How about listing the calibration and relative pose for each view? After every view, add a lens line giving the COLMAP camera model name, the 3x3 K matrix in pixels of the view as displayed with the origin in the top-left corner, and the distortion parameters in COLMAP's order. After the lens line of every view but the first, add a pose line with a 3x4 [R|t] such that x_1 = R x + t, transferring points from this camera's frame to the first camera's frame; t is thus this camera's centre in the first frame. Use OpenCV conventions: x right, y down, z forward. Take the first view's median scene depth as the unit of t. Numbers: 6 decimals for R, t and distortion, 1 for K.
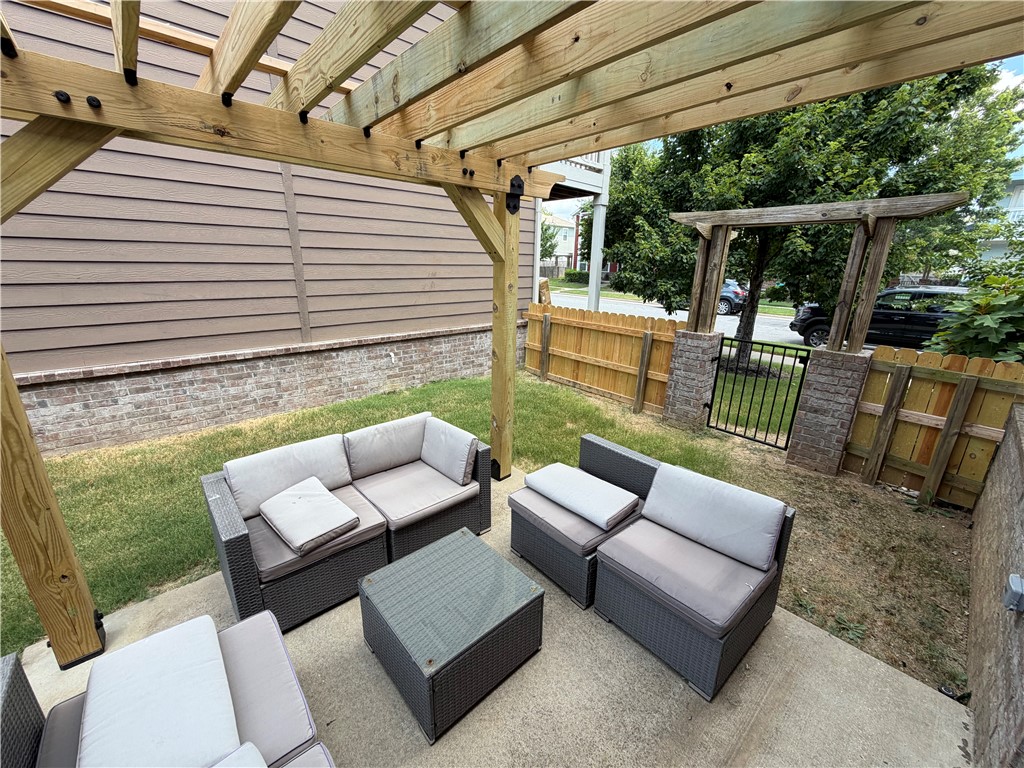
lens RADIAL K [[409.9, 0, 512.0], [0, 409.9, 384.0], [0, 0, 1]] dist [0.001116, 0.000109]
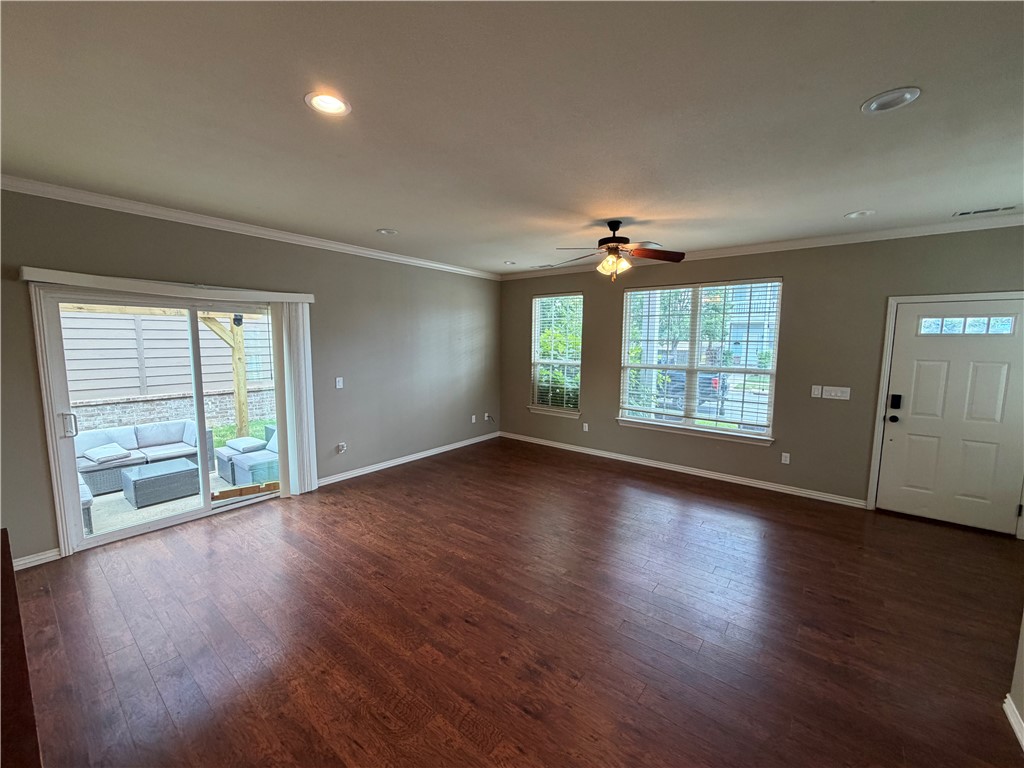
lens RADIAL K [[409.9, 0, 512.0], [0, 409.9, 384.0], [0, 0, 1]] dist [0.001116, 0.000109]
pose [[0.985870, -0.025952, 0.165491, 0.707703], [0.054863, 0.983461, -0.172608, 0.228472], [-0.158275, 0.179249, 0.970989, -0.864040]]
